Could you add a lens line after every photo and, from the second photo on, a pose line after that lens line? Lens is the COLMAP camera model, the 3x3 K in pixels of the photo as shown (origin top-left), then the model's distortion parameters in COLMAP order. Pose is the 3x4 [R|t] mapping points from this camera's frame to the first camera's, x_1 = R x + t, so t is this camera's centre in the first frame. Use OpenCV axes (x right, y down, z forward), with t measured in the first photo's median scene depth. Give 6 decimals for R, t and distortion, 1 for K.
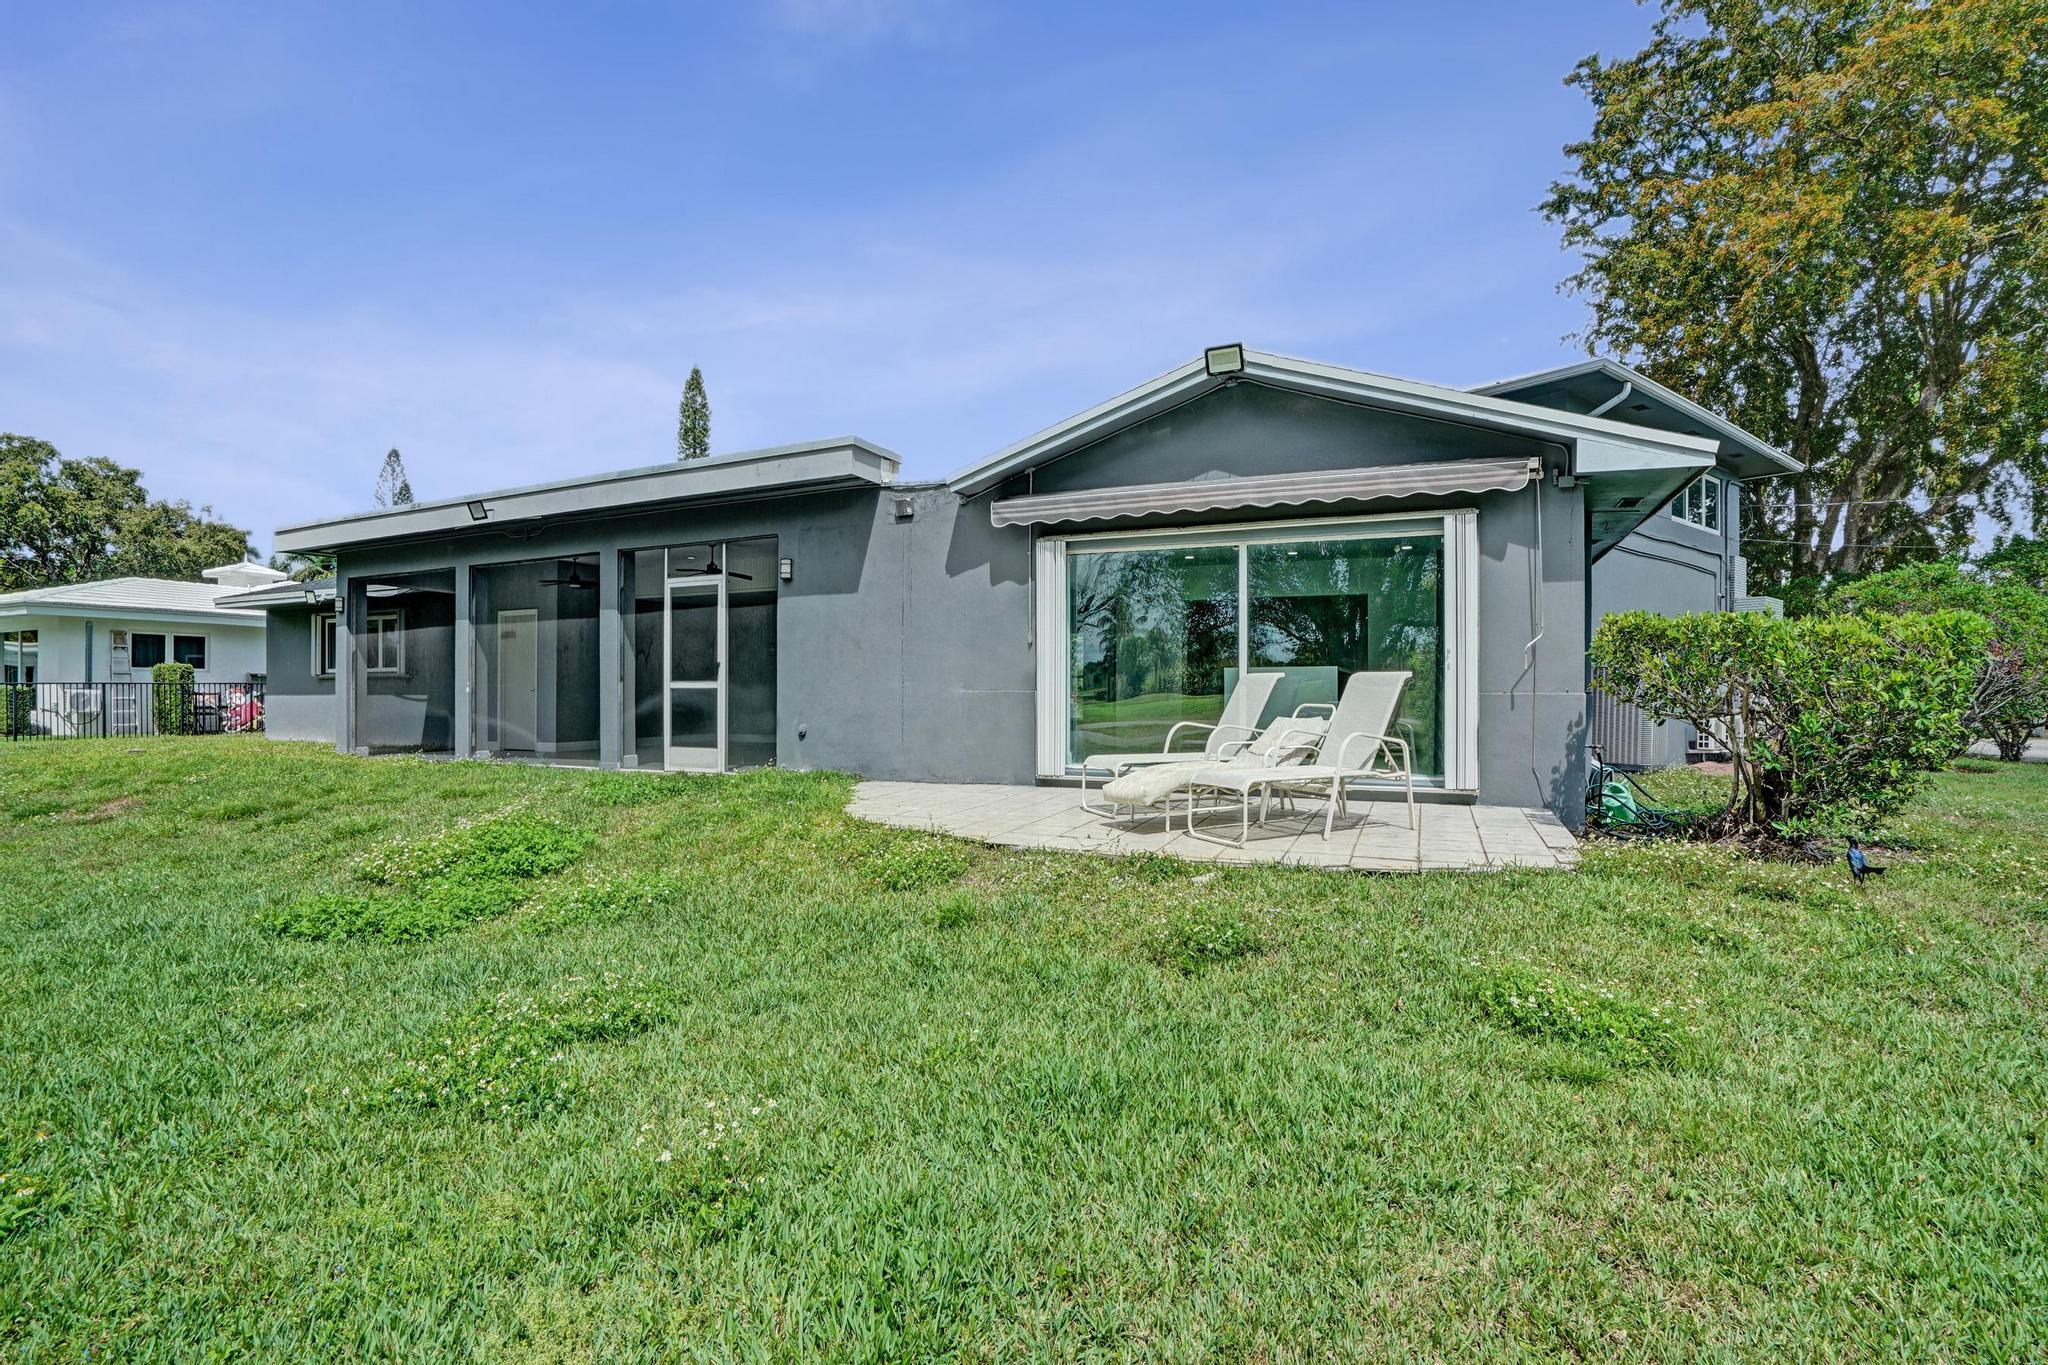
lens RADIAL K [[977.2, 0, 1017.9], [0, 977.2, 690.3], [0, 0, 1]] dist [-0.035032, 0.008173]
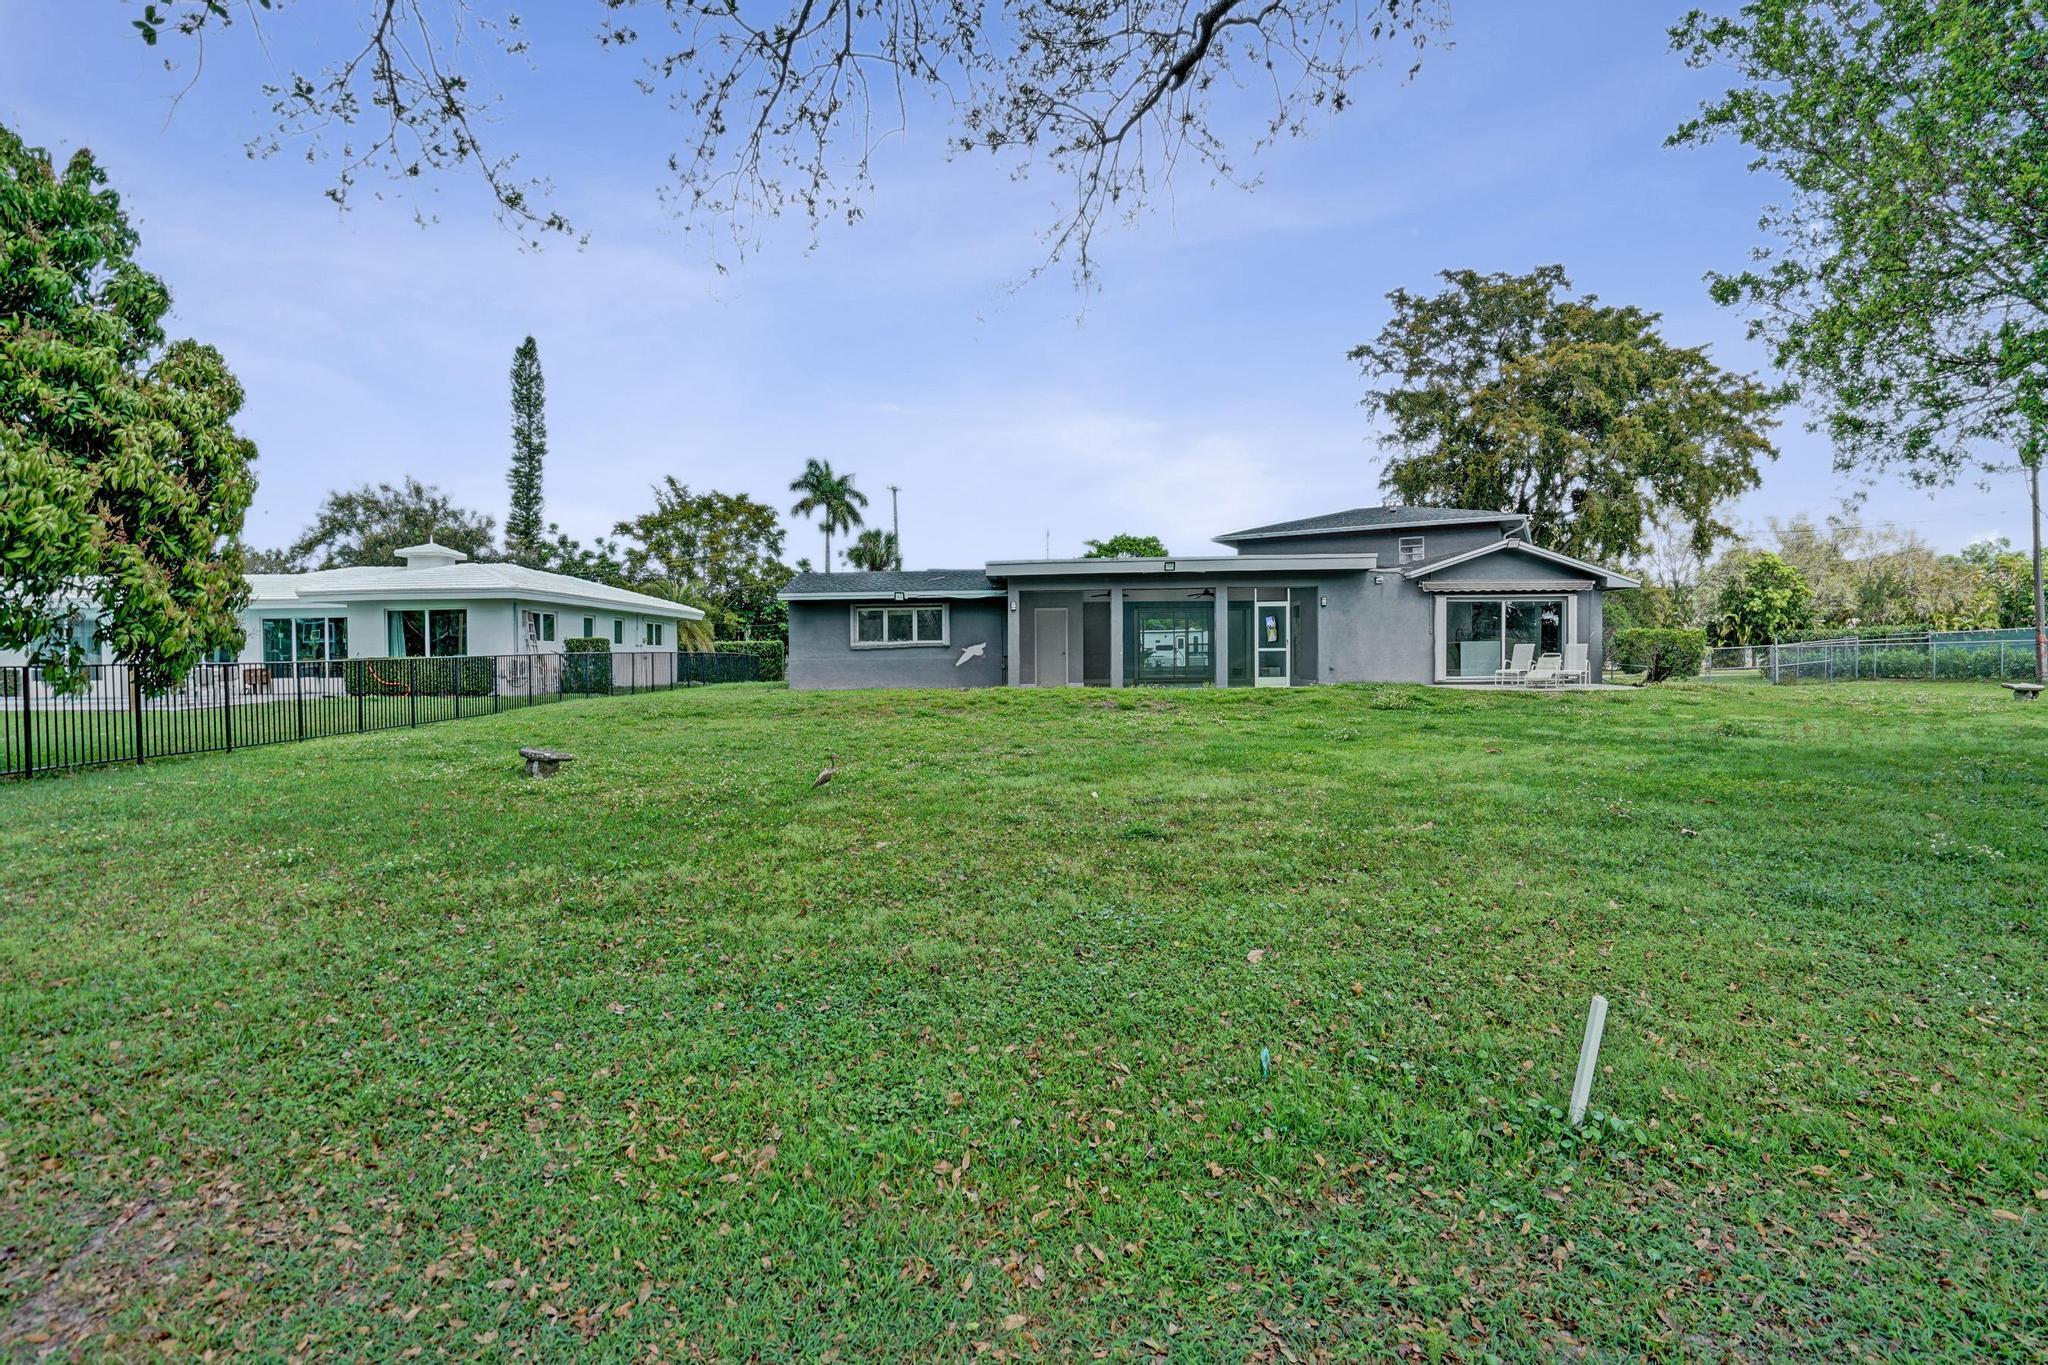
lens RADIAL K [[977.2, 0, 1026.3], [0, 977.2, 674.2], [0, 0, 1]] dist [-0.035032, 0.008173]
pose [[0.888984, -0.021461, 0.457436, -1.853864], [0.010259, 0.999584, 0.026958, -0.013790], [-0.457824, -0.019272, 0.888834, -0.743432]]
